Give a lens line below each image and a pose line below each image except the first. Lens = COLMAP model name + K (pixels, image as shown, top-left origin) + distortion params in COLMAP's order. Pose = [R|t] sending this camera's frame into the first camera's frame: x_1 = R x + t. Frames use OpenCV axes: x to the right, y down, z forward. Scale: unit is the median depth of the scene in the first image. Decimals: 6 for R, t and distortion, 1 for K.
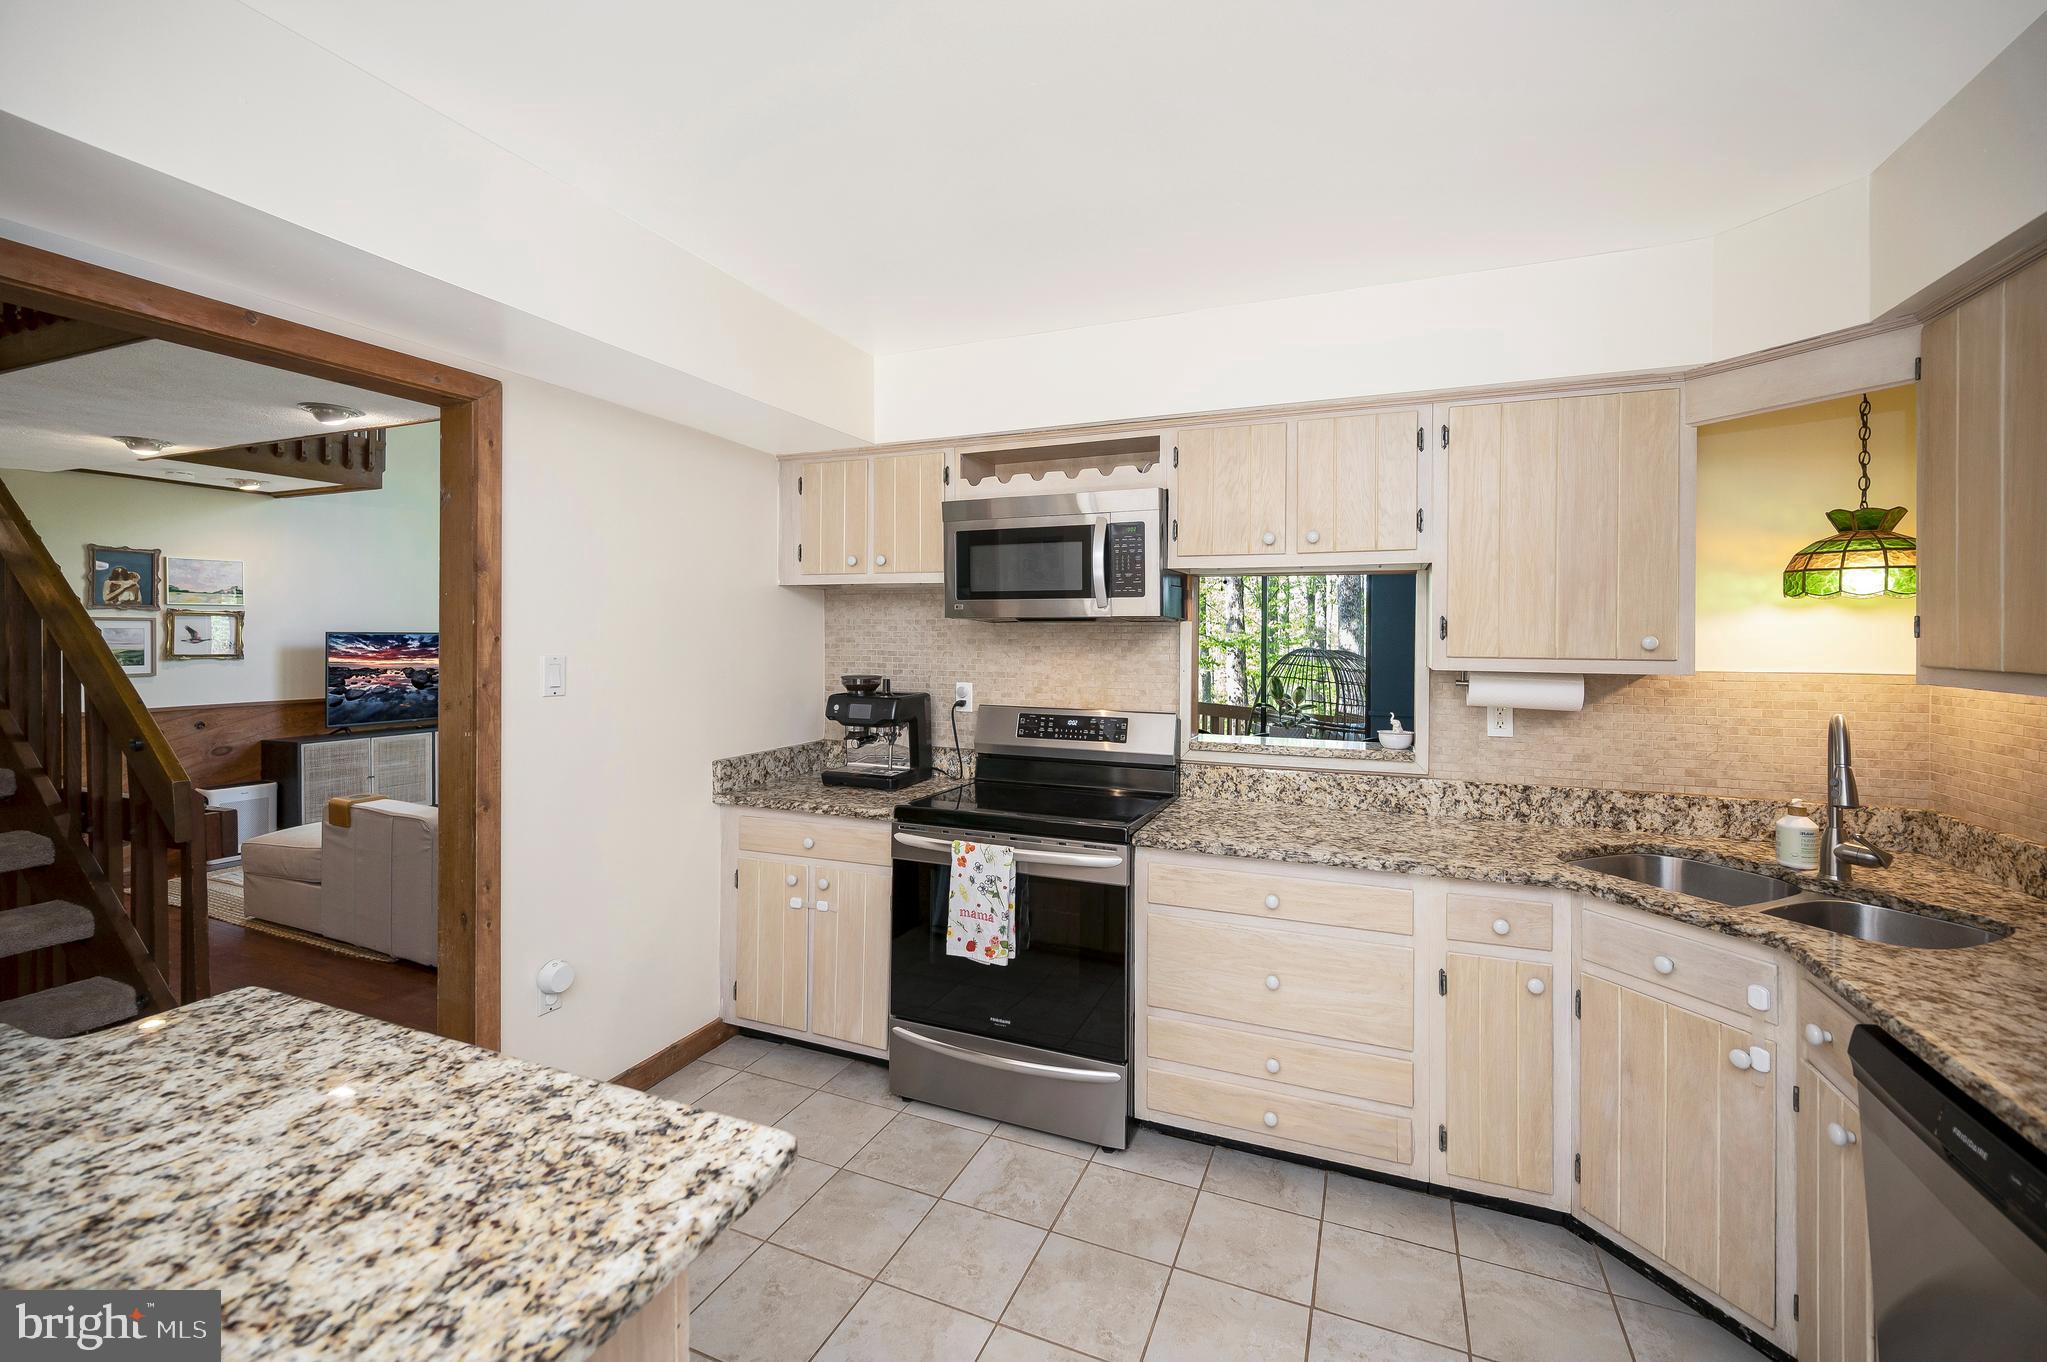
lens RADIAL K [[843.1, 0, 1028.9], [0, 843.1, 638.0], [0, 0, 1]] dist [0.001079, -0.000194]
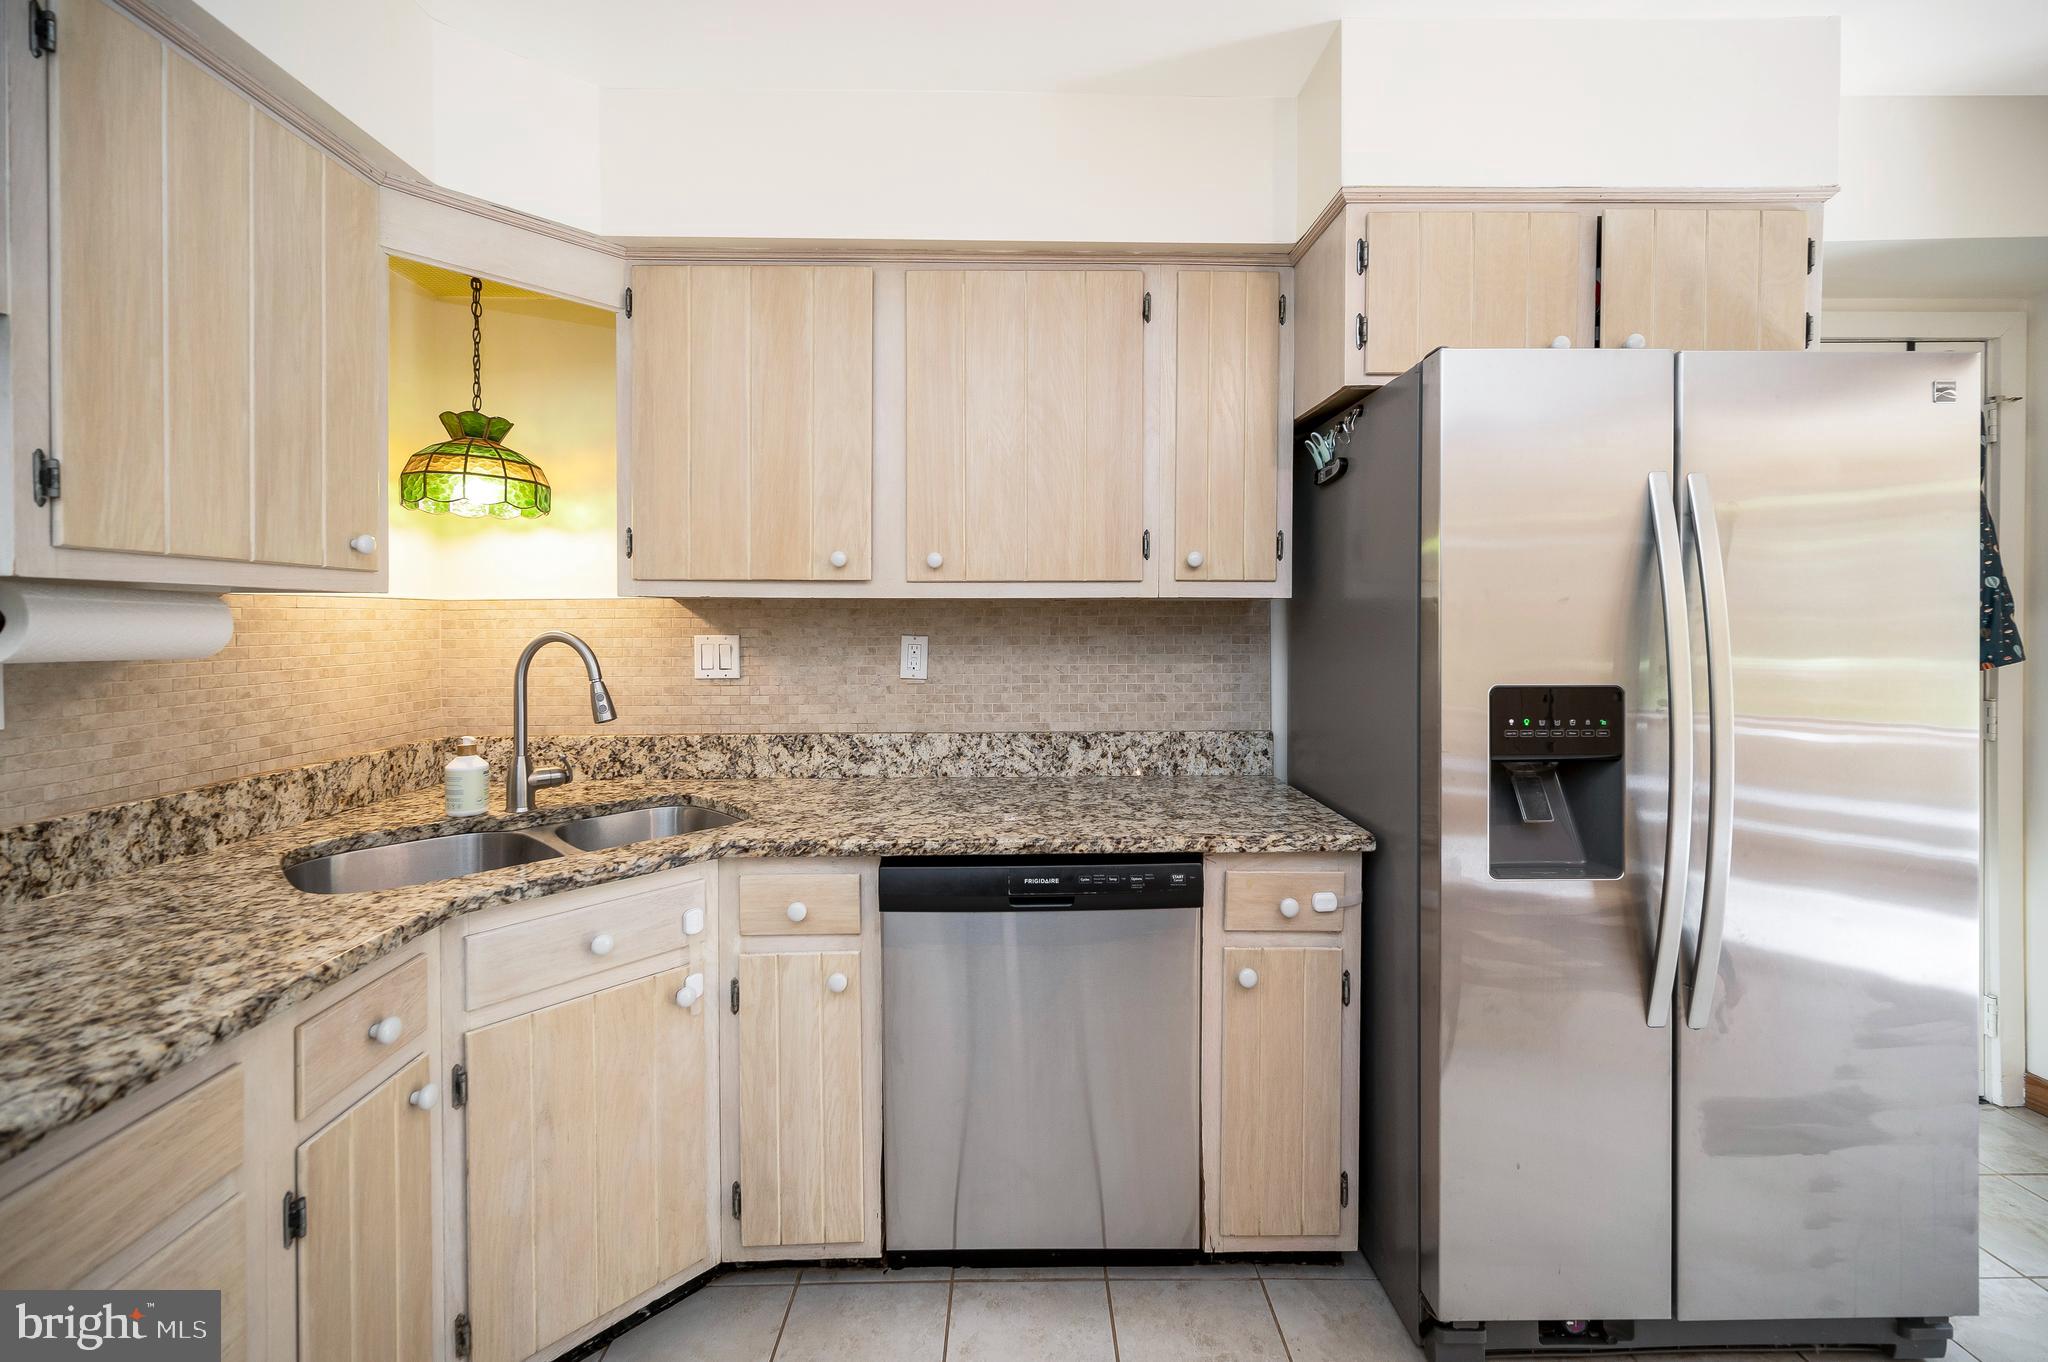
lens RADIAL K [[850.9, 0, 1027.2], [0, 850.9, 620.3], [0, 0, 1]] dist [0.000088, -0.000139]
pose [[-0.400839, -0.004696, 0.916137, -0.106400], [0.003067, 0.999974, 0.006468, 0.059899], [-0.916143, 0.005402, -0.400814, 0.727796]]
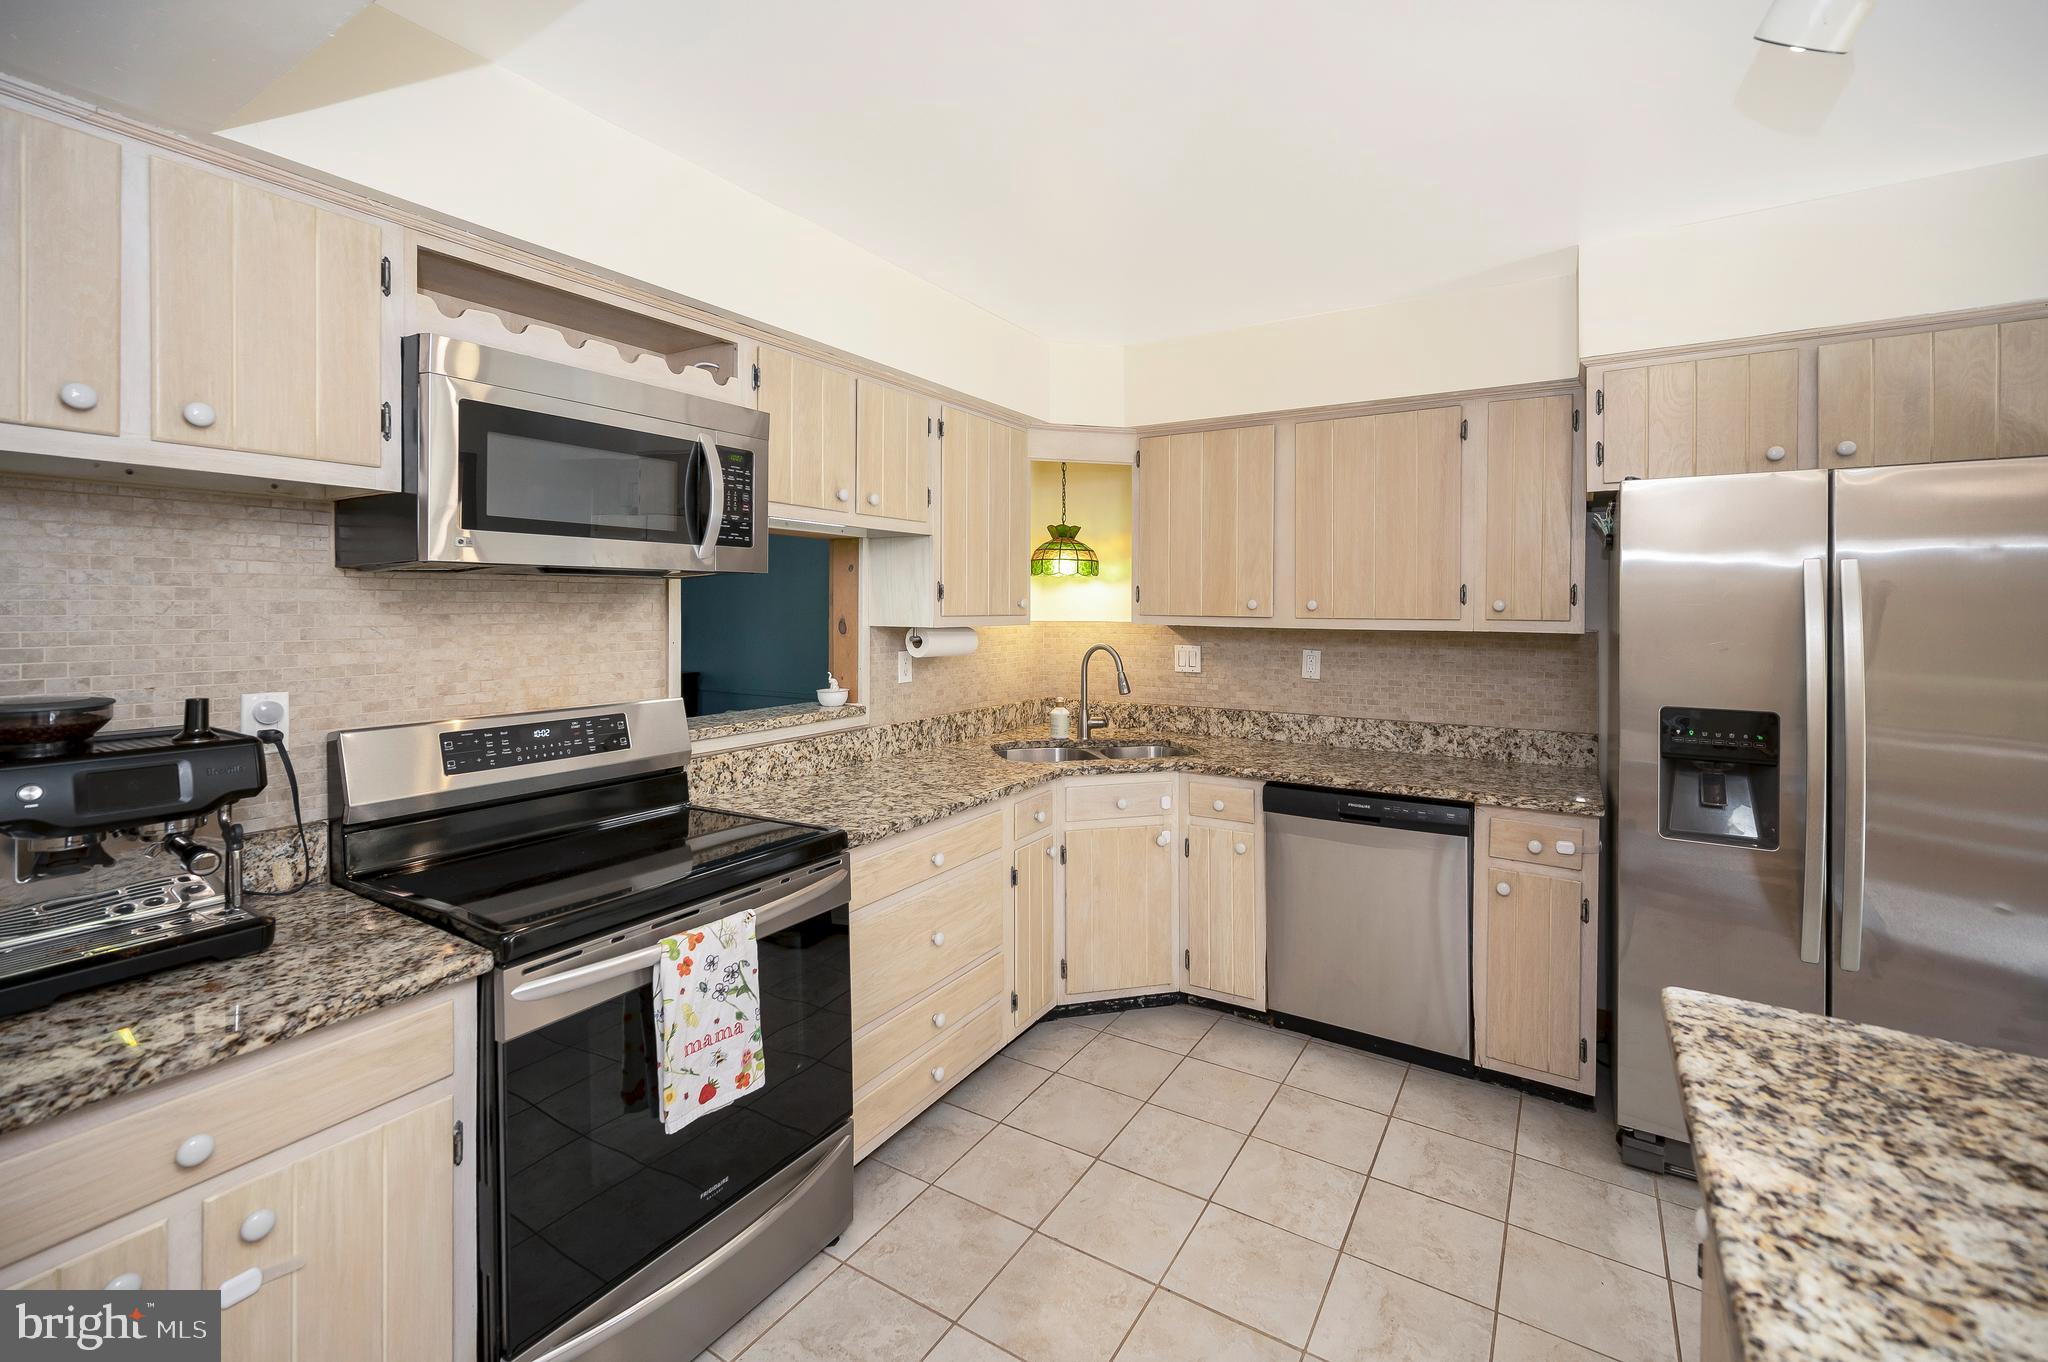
lens RADIAL K [[871.1, 0, 1024.6], [0, 871.1, 604.1], [0, 0, 1]] dist [0.001323, 0.001039]
pose [[0.169428, -0.004586, 0.985532, -0.695284], [0.000494, 0.999989, 0.004568, 0.000059], [-0.985542, -0.000287, 0.169429, 0.688920]]
